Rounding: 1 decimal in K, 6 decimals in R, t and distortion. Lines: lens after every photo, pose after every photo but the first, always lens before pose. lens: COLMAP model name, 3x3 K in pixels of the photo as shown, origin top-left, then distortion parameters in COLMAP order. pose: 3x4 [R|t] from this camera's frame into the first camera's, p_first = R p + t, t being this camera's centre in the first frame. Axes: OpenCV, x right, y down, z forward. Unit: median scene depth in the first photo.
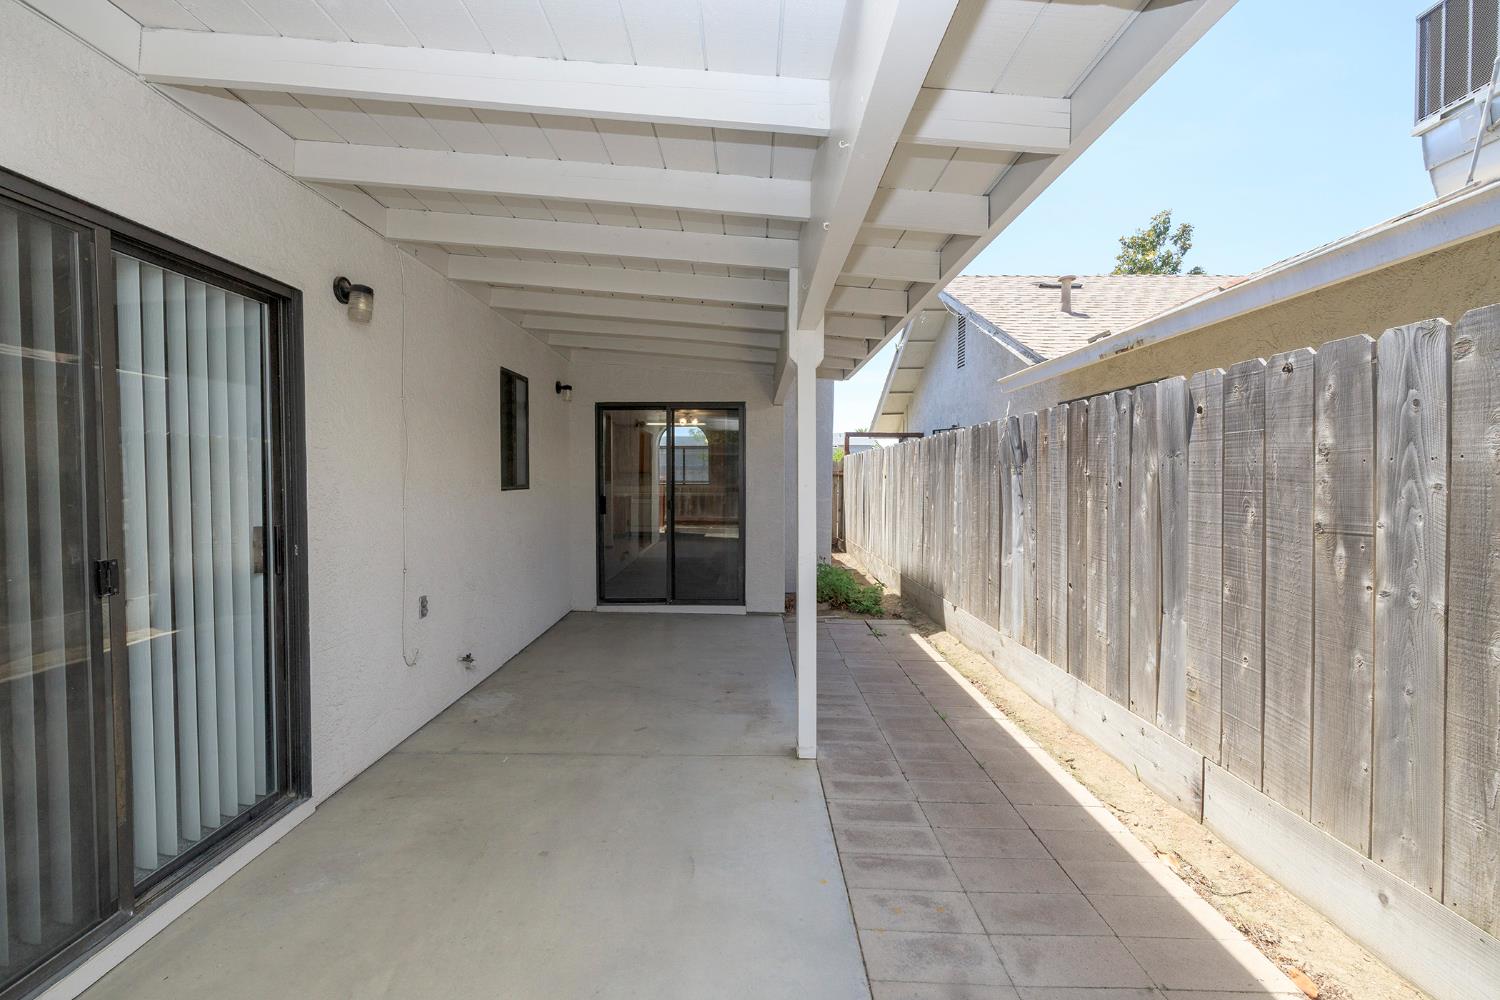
lens RADIAL K [[629.5, 0, 740.9], [0, 629.5, 497.5], [0, 0, 1]] dist [0.001316, 0.000233]
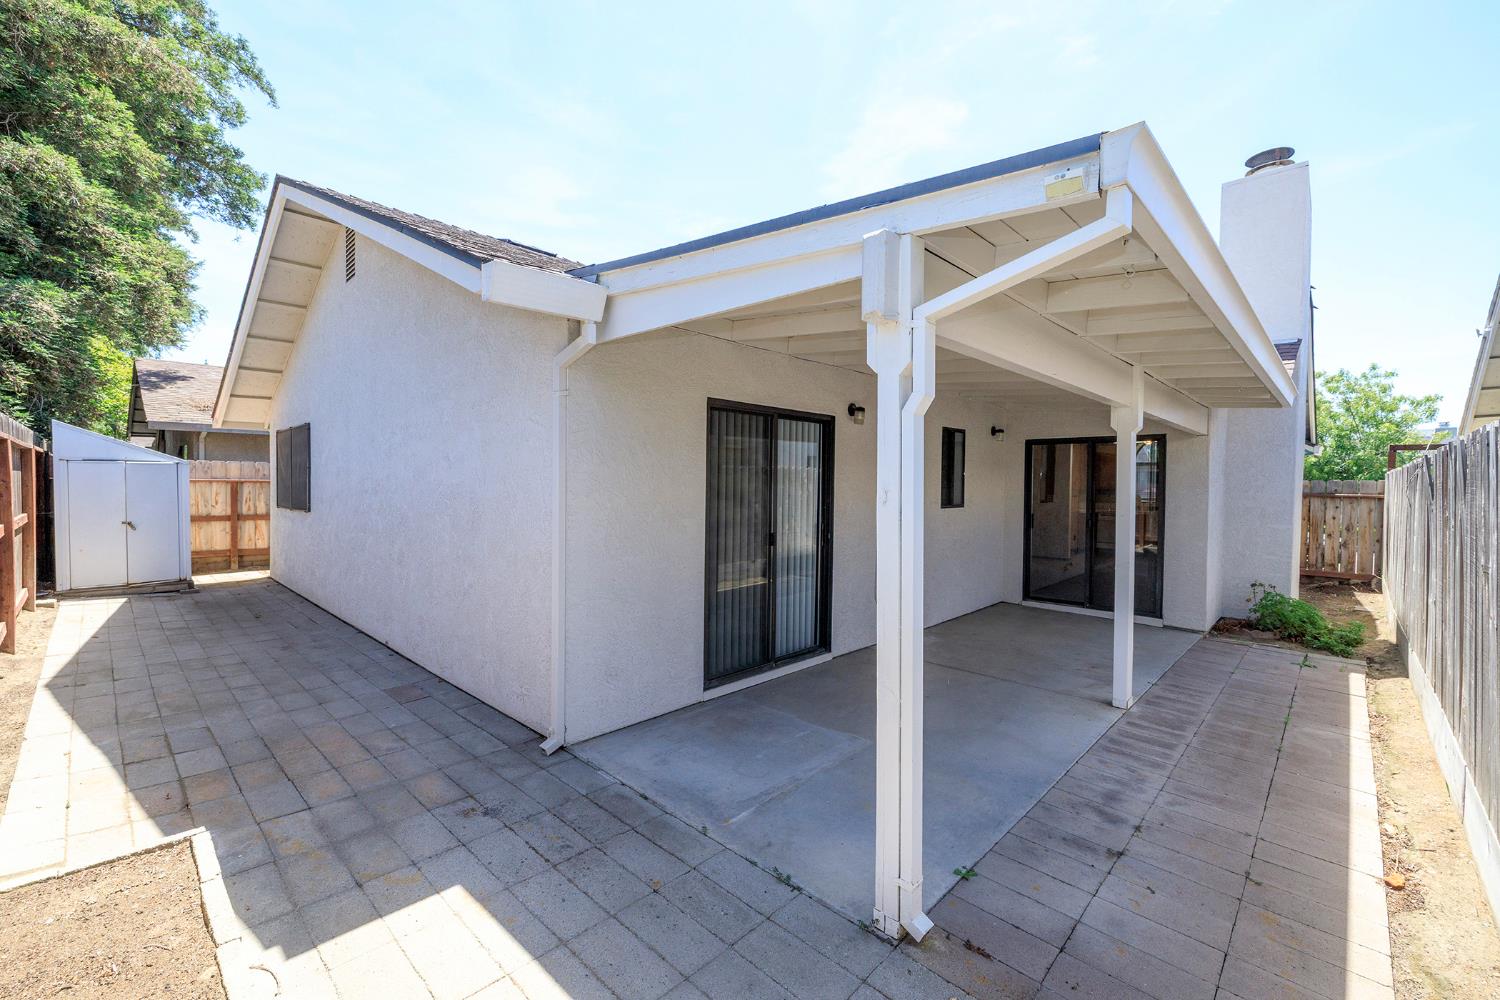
lens RADIAL K [[640.5, 0, 750.3], [0, 640.5, 493.3], [0, 0, 1]] dist [0.001345, 0.000421]
pose [[0.740890, 0.022273, -0.671257, 0.470565], [-0.035862, 0.999336, -0.006423, -0.030661], [0.670668, 0.028831, 0.741197, -0.675941]]
